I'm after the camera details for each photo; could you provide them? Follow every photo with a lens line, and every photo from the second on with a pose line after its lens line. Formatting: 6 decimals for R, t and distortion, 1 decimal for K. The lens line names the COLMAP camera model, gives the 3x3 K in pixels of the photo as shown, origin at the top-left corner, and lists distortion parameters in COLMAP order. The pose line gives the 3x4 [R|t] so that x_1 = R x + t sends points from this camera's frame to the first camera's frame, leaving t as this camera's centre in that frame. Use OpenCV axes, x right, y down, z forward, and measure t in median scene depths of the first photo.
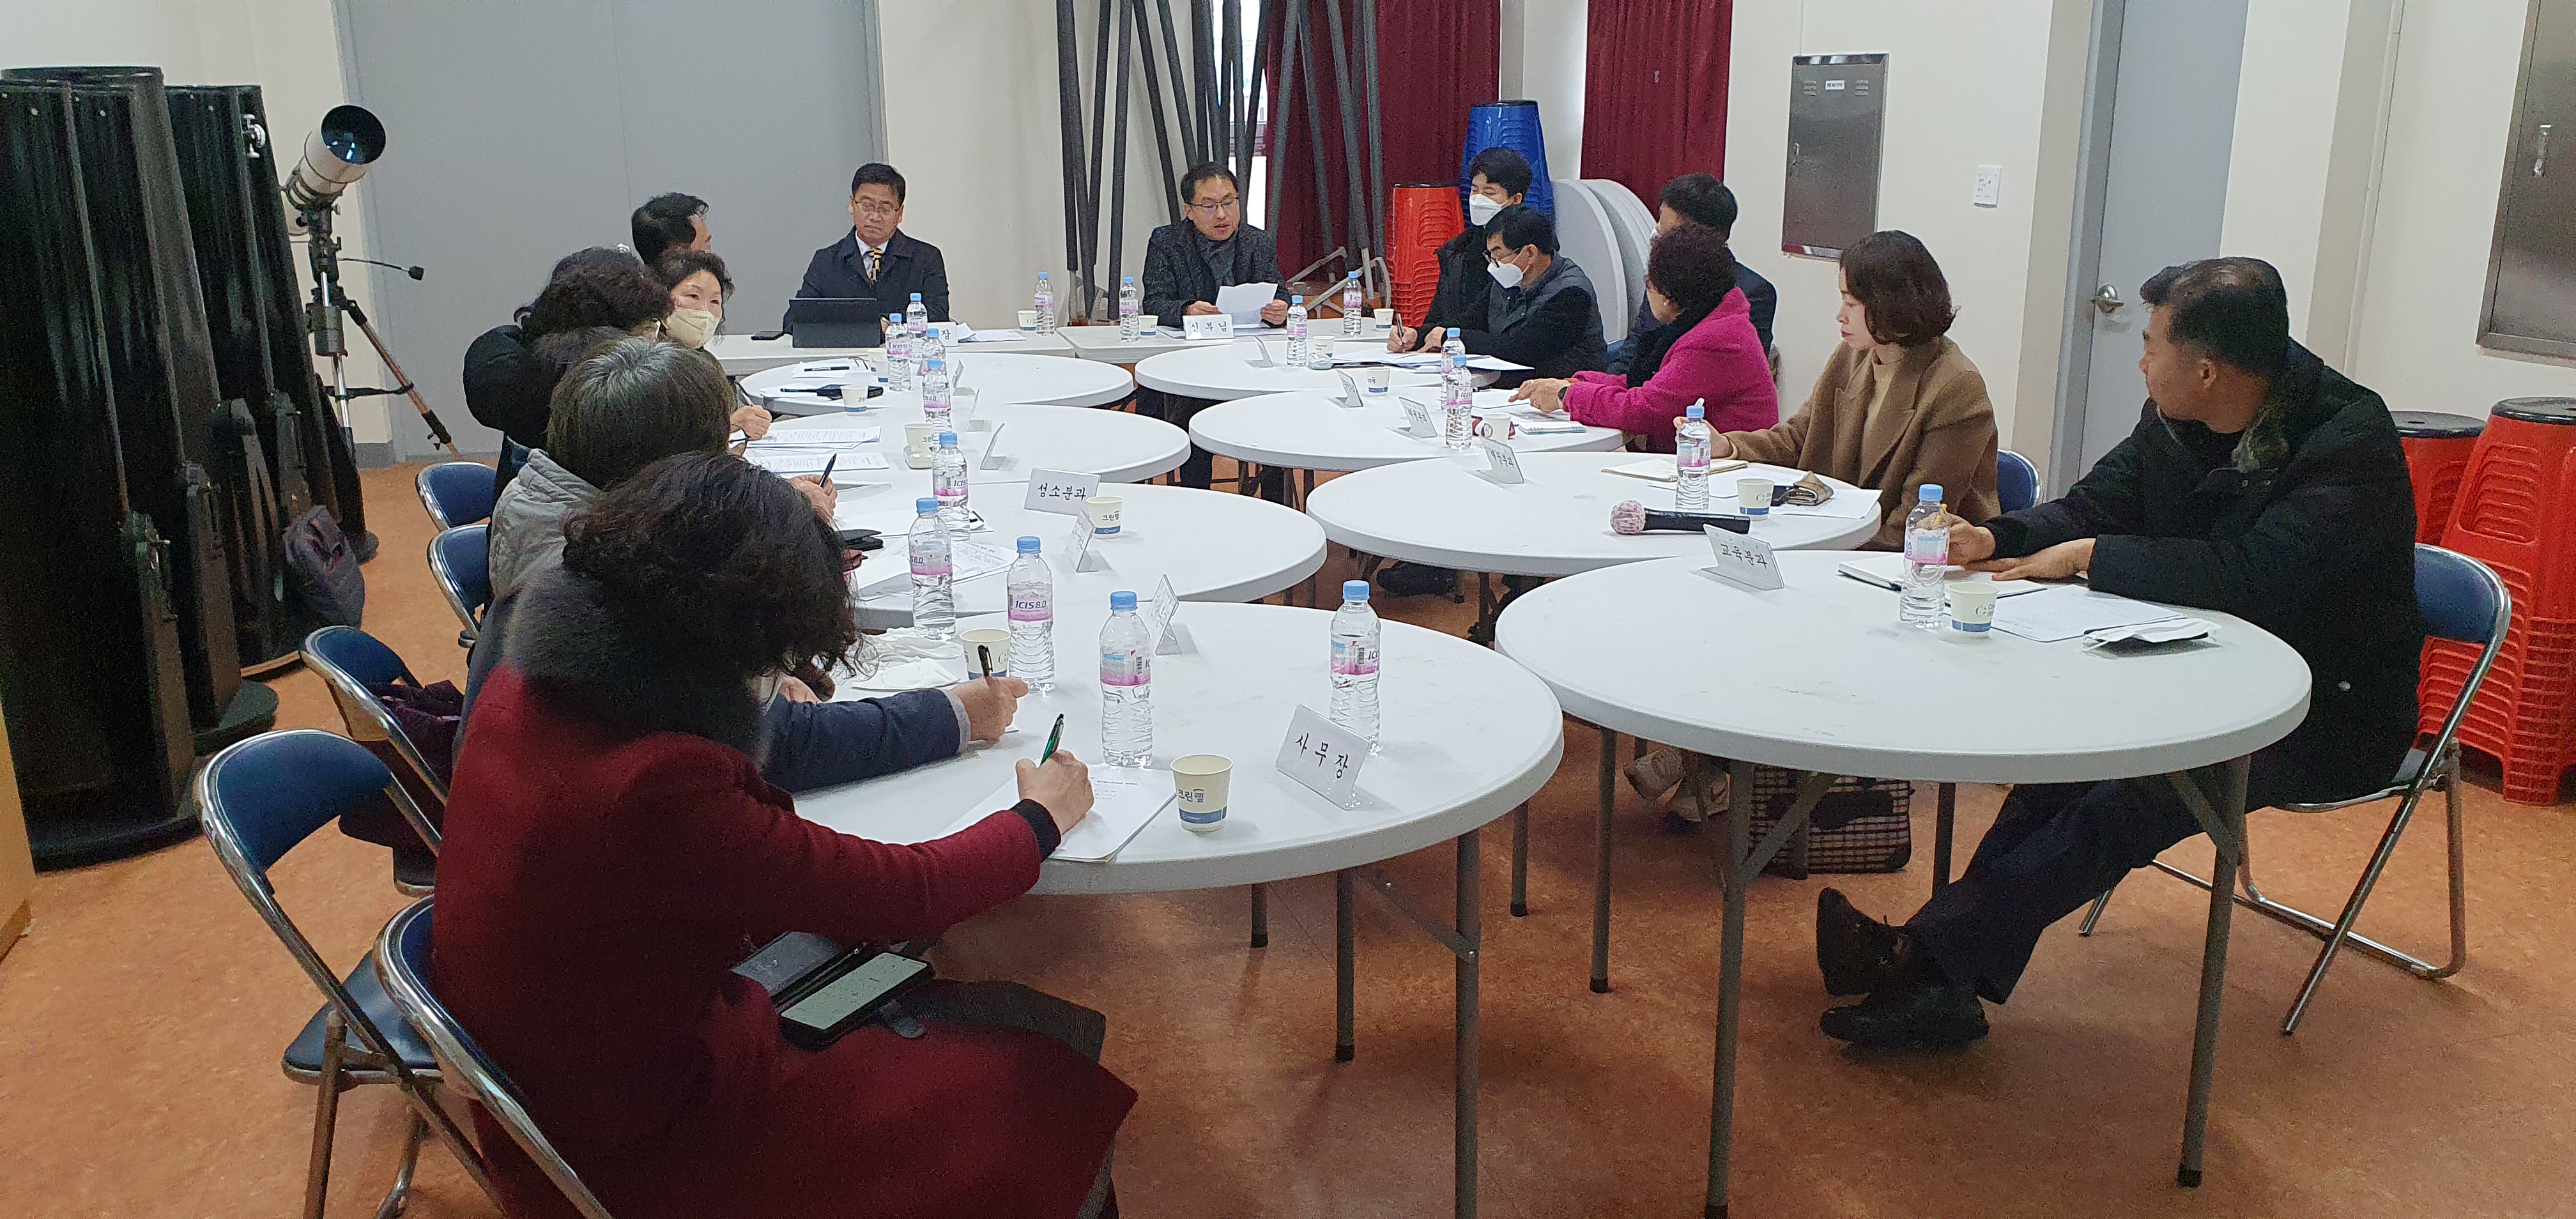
lens RADIAL K [[1931.9, 0, 1305.0], [0, 1931.9, 615.3], [0, 0, 1]] dist [0.033618, -0.004427]
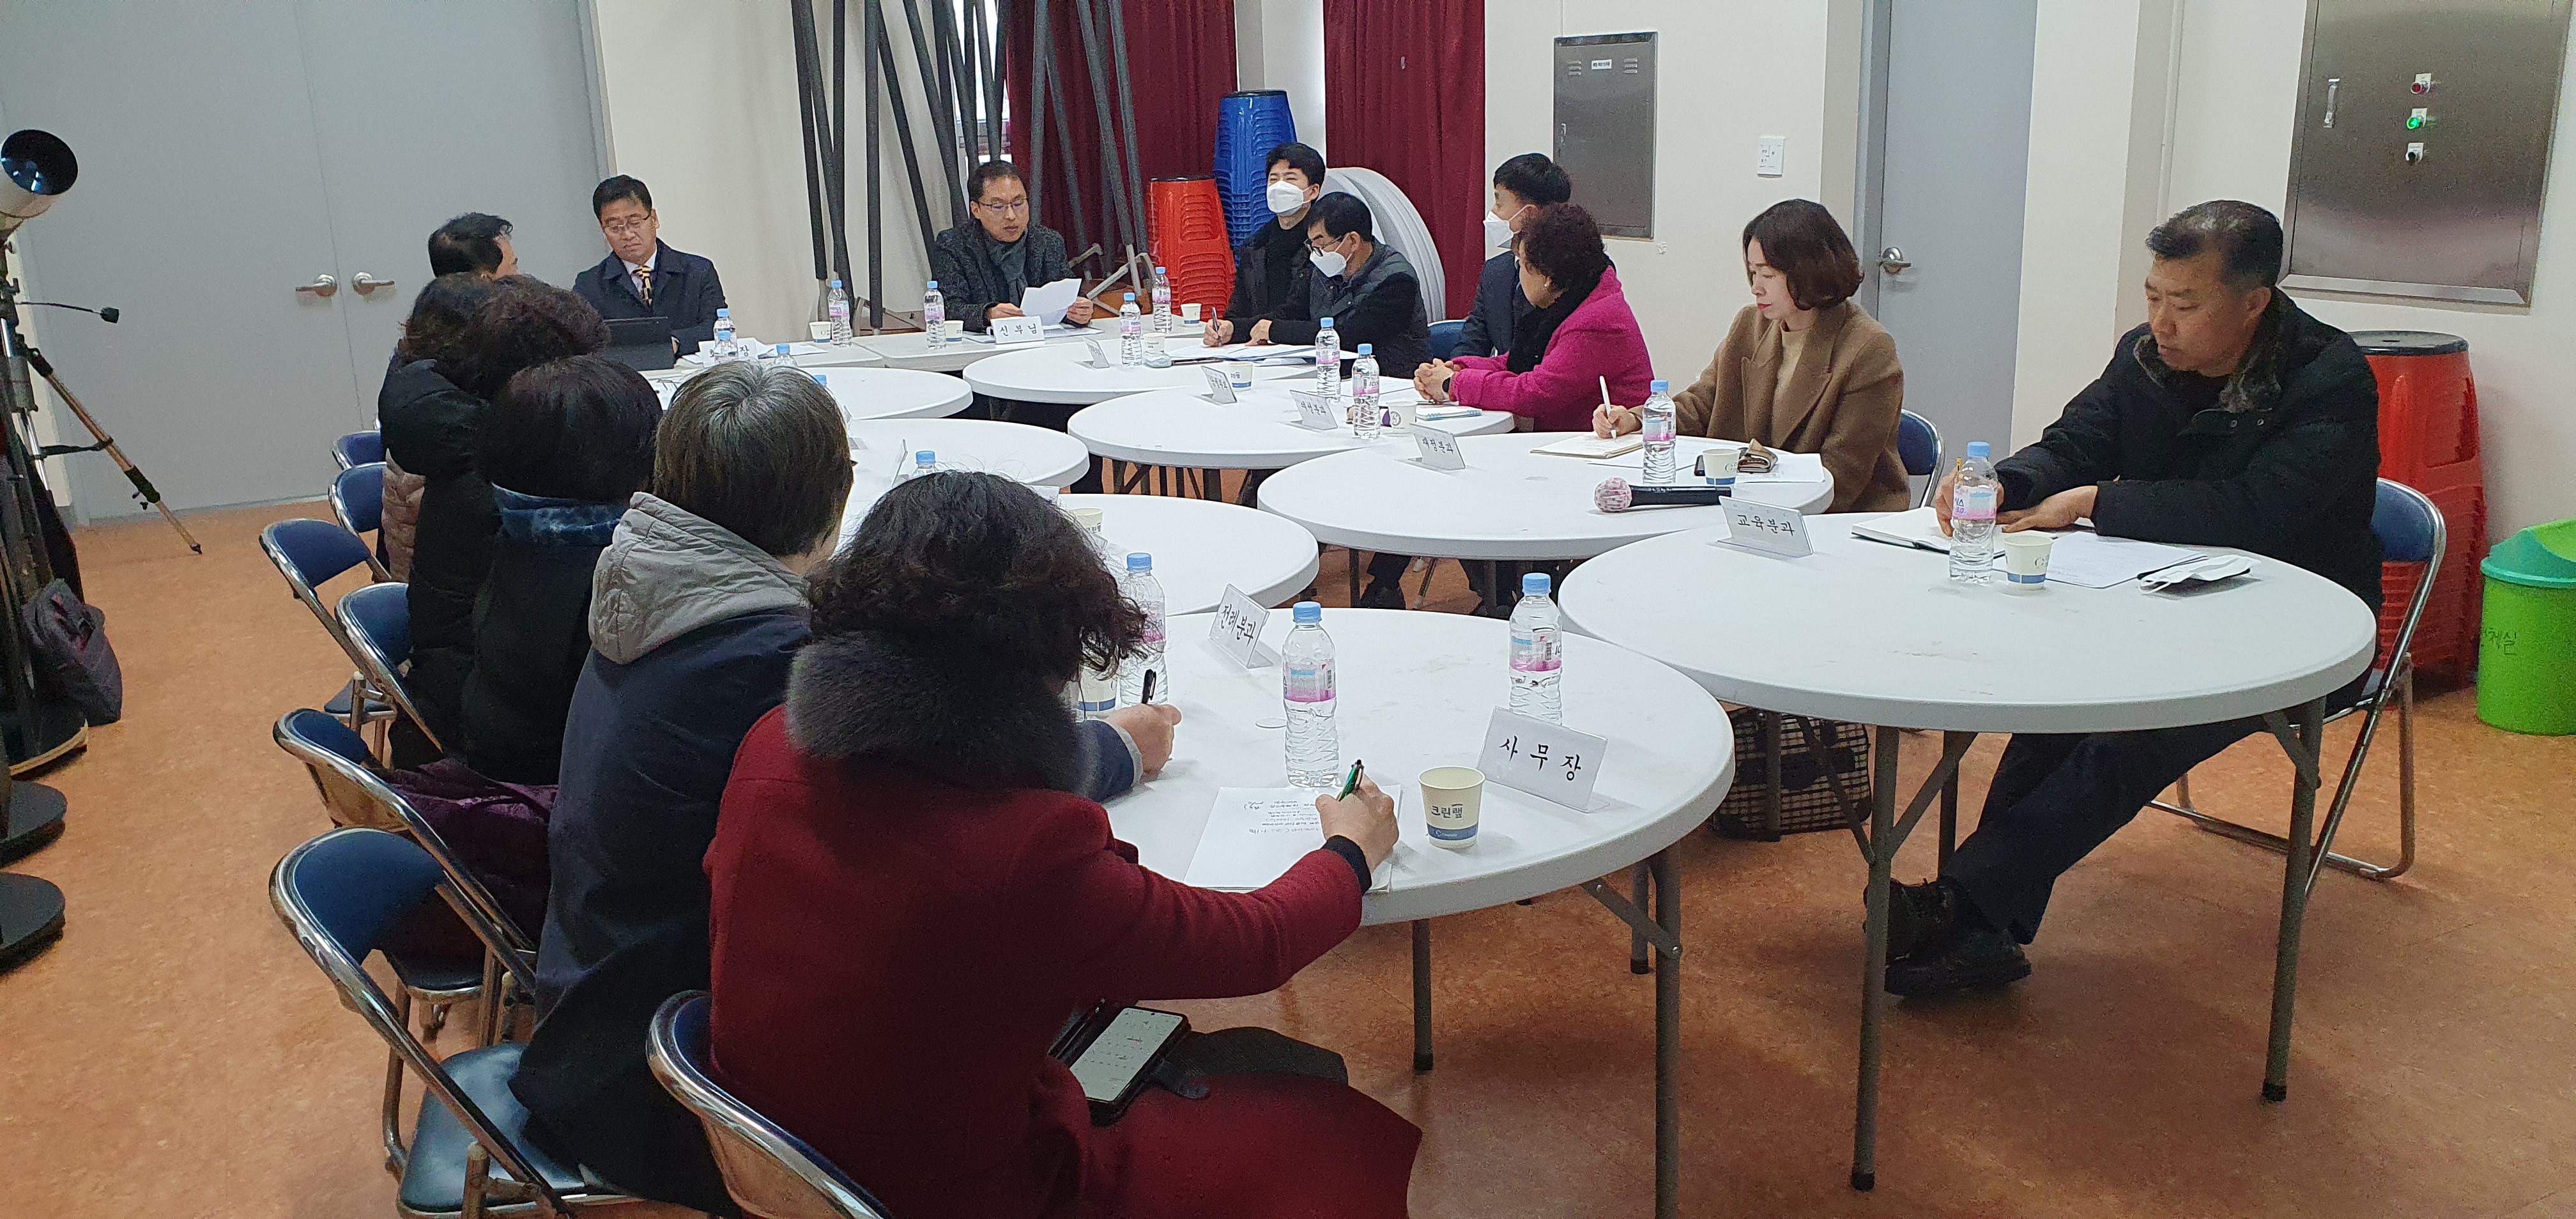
lens RADIAL K [[1931.9, 0, 1280.1], [0, 1931.9, 610.1], [0, 0, 1]] dist [0.033618, -0.004427]
pose [[0.984371, -0.073210, 0.160168, -0.157470], [0.073290, 0.997296, 0.005413, -0.009103], [-0.160132, 0.006410, 0.987075, 0.041504]]
